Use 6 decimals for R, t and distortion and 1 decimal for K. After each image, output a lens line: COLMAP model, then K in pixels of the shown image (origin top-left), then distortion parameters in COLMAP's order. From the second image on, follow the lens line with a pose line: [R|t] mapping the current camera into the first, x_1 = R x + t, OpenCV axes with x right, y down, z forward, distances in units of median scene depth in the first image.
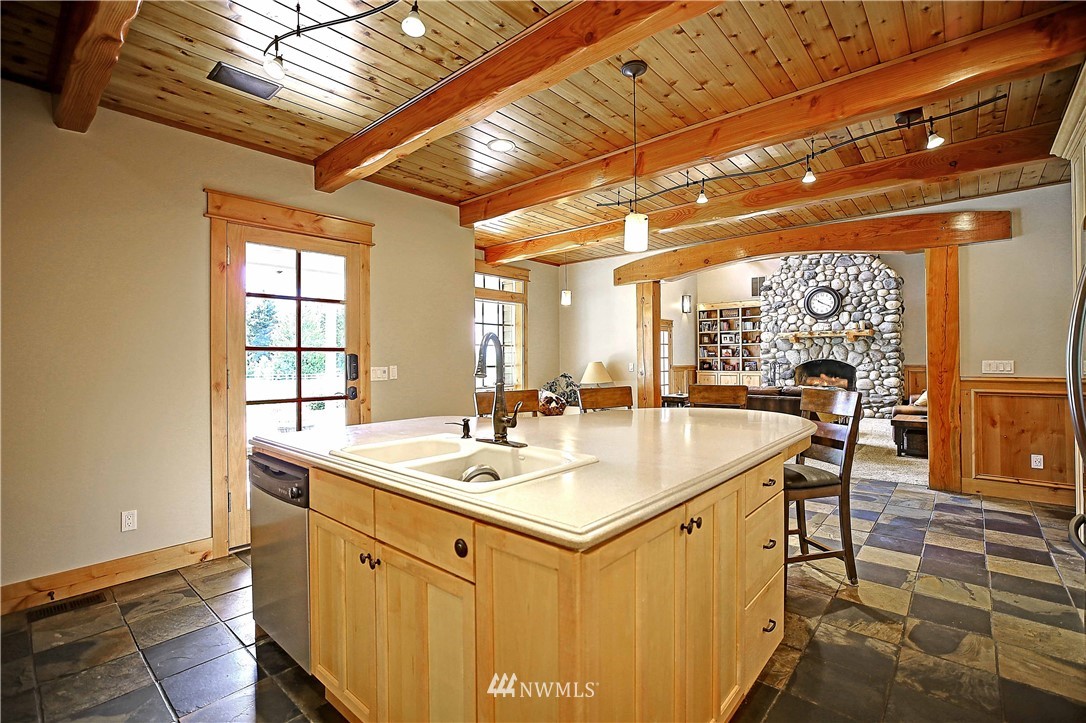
lens RADIAL K [[497.9, 0, 538.3], [0, 497.9, 355.4], [0, 0, 1]] dist [-0.024851, 0.005575]
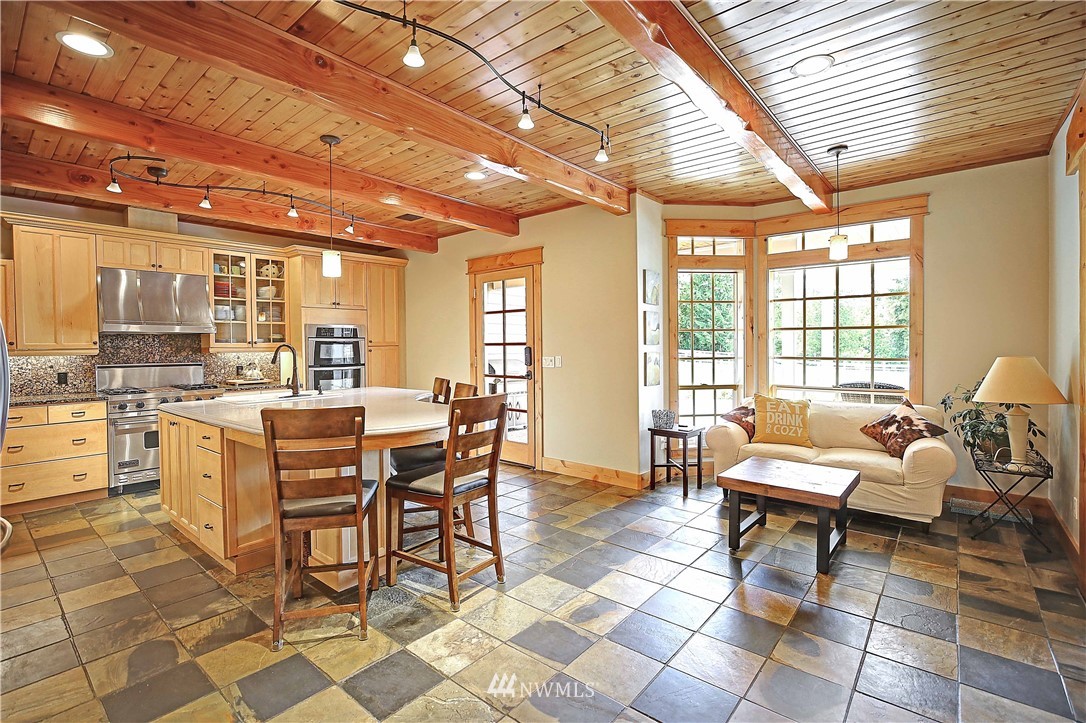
lens RADIAL K [[497.9, 0, 540.2], [0, 497.9, 358.7], [0, 0, 1]] dist [-0.024851, 0.005575]
pose [[0.021869, 0.033540, -0.999198, 1.028537], [0.016919, 0.999282, 0.033913, -0.016883], [0.999618, -0.017647, 0.021285, 1.018549]]
